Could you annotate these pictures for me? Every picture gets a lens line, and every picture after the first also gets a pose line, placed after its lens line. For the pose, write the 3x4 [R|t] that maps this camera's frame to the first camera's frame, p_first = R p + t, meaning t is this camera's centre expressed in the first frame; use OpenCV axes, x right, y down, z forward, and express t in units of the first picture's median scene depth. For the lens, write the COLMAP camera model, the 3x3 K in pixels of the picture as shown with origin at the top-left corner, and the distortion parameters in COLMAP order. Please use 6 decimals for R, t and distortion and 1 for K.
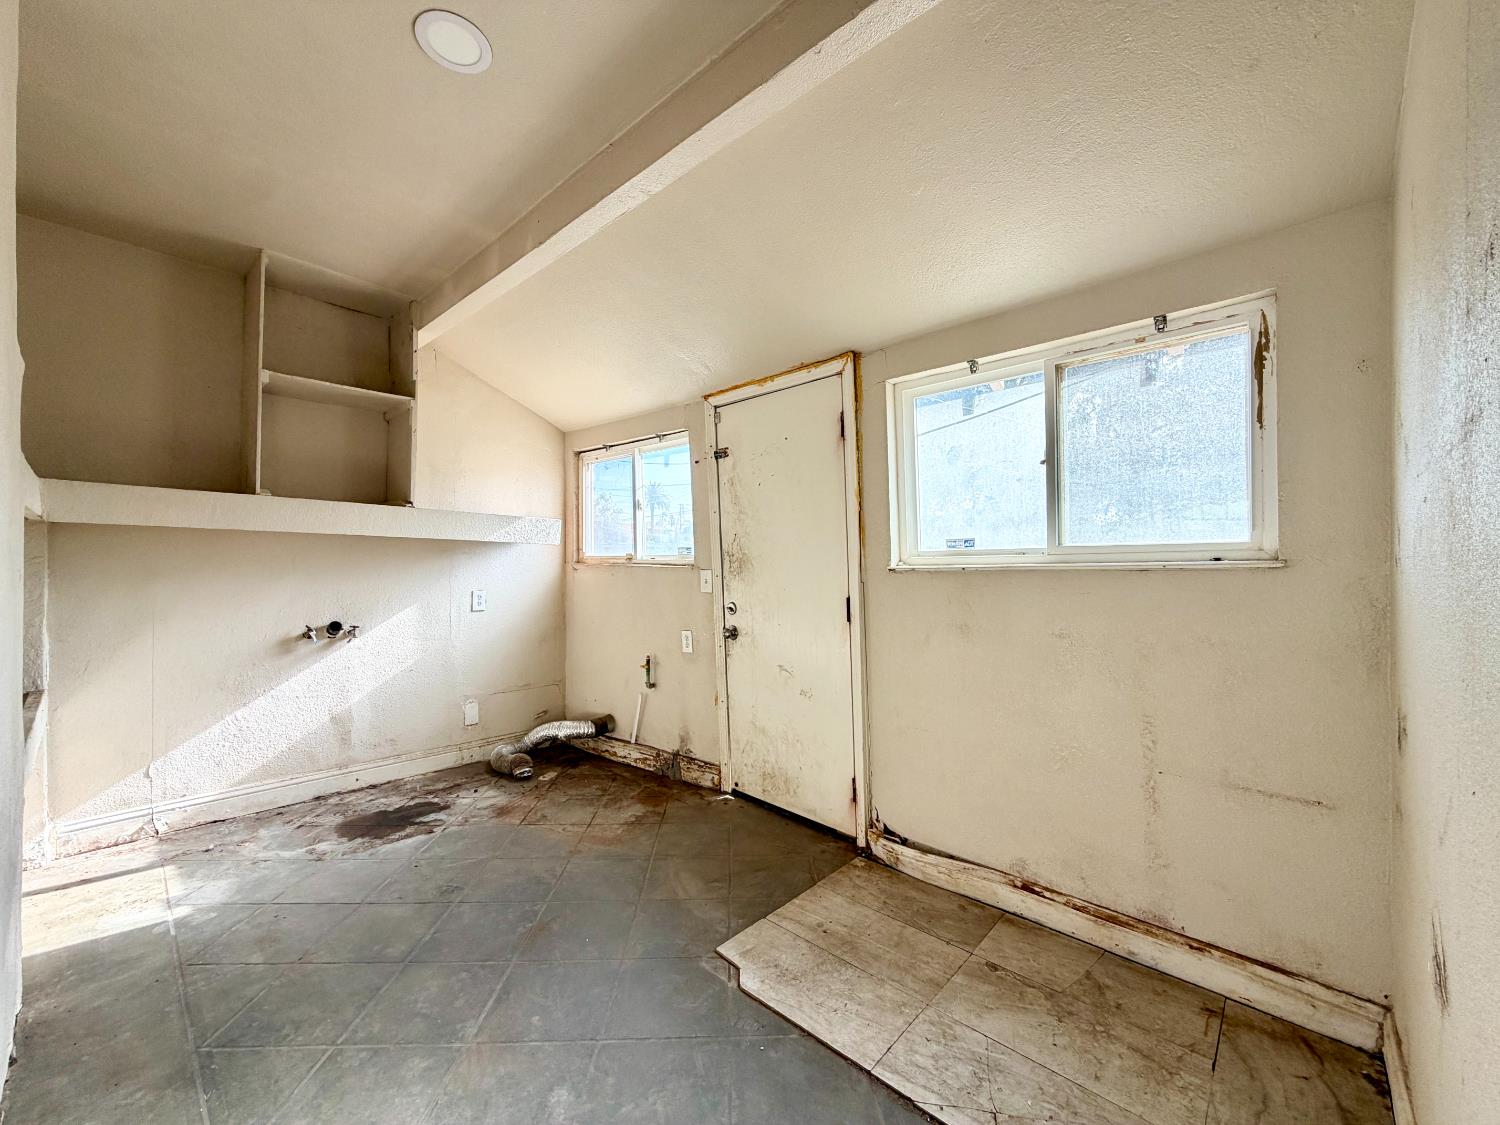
lens RADIAL K [[598.6, 0, 744.1], [0, 598.6, 562.0], [0, 0, 1]] dist [-0.001458, 0.000236]
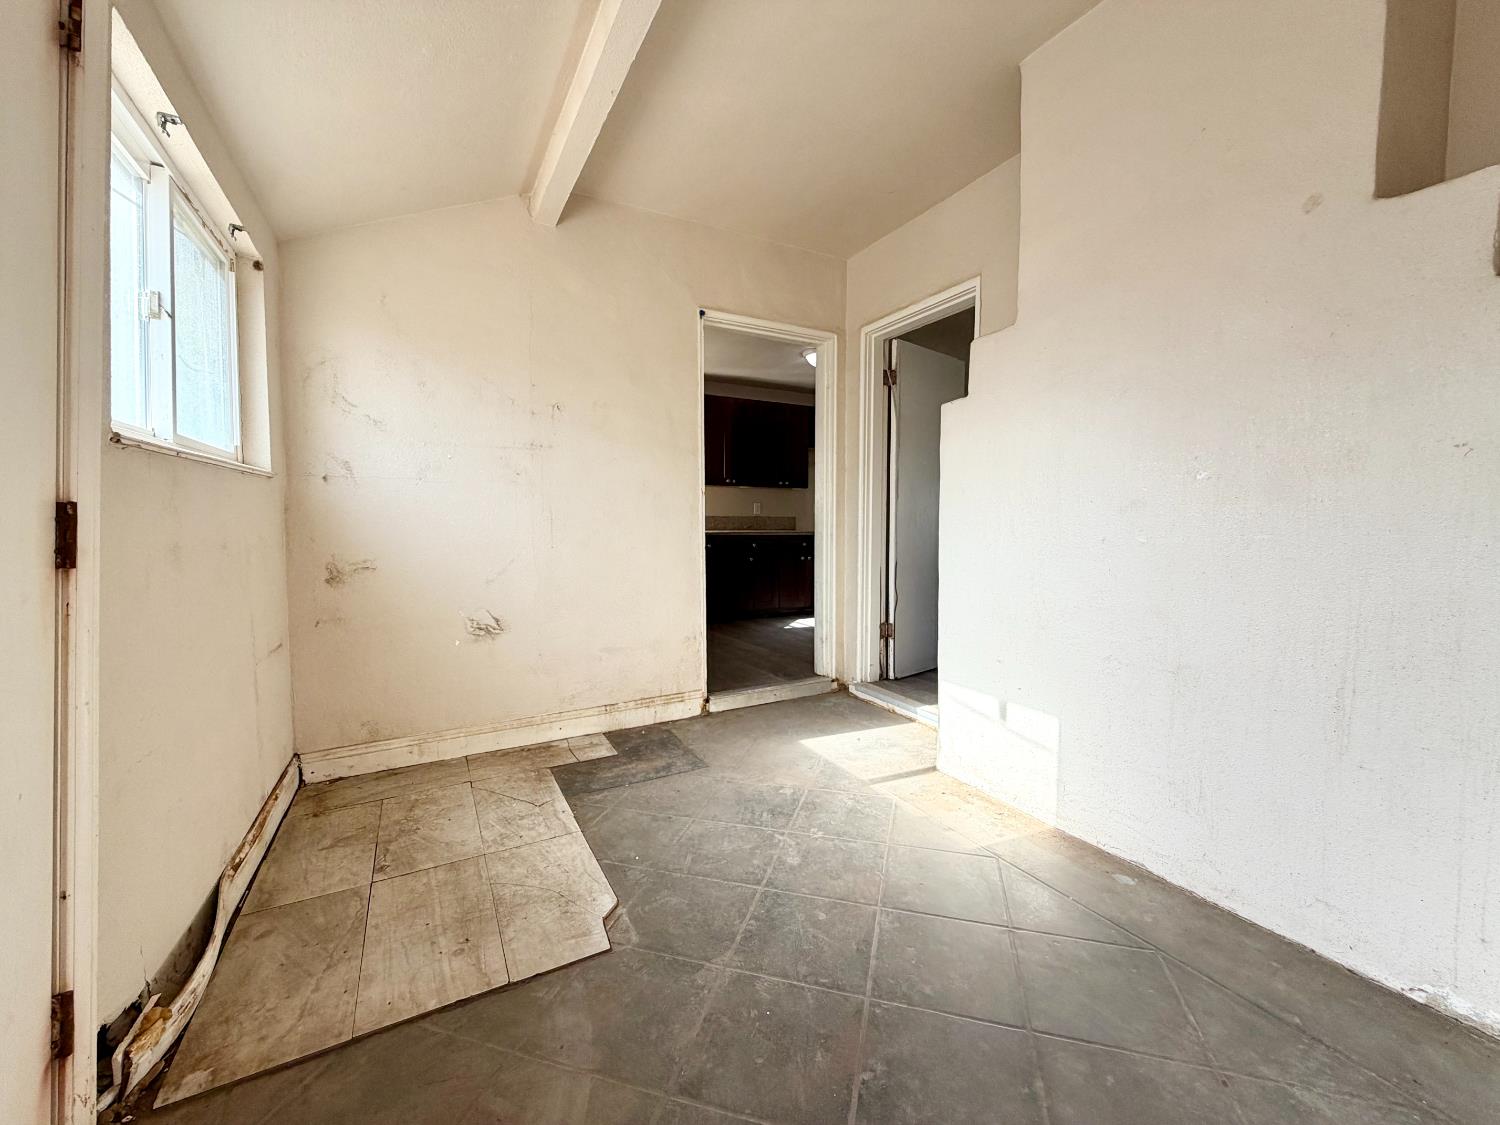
lens RADIAL K [[598.6, 0, 744.1], [0, 598.6, 562.0], [0, 0, 1]] dist [-0.001458, 0.000236]
pose [[-0.949135, -0.020971, 0.314171, -0.458027], [-0.004306, 0.998551, 0.053644, 0.105163], [-0.314841, 0.049562, -0.947850, 1.702973]]
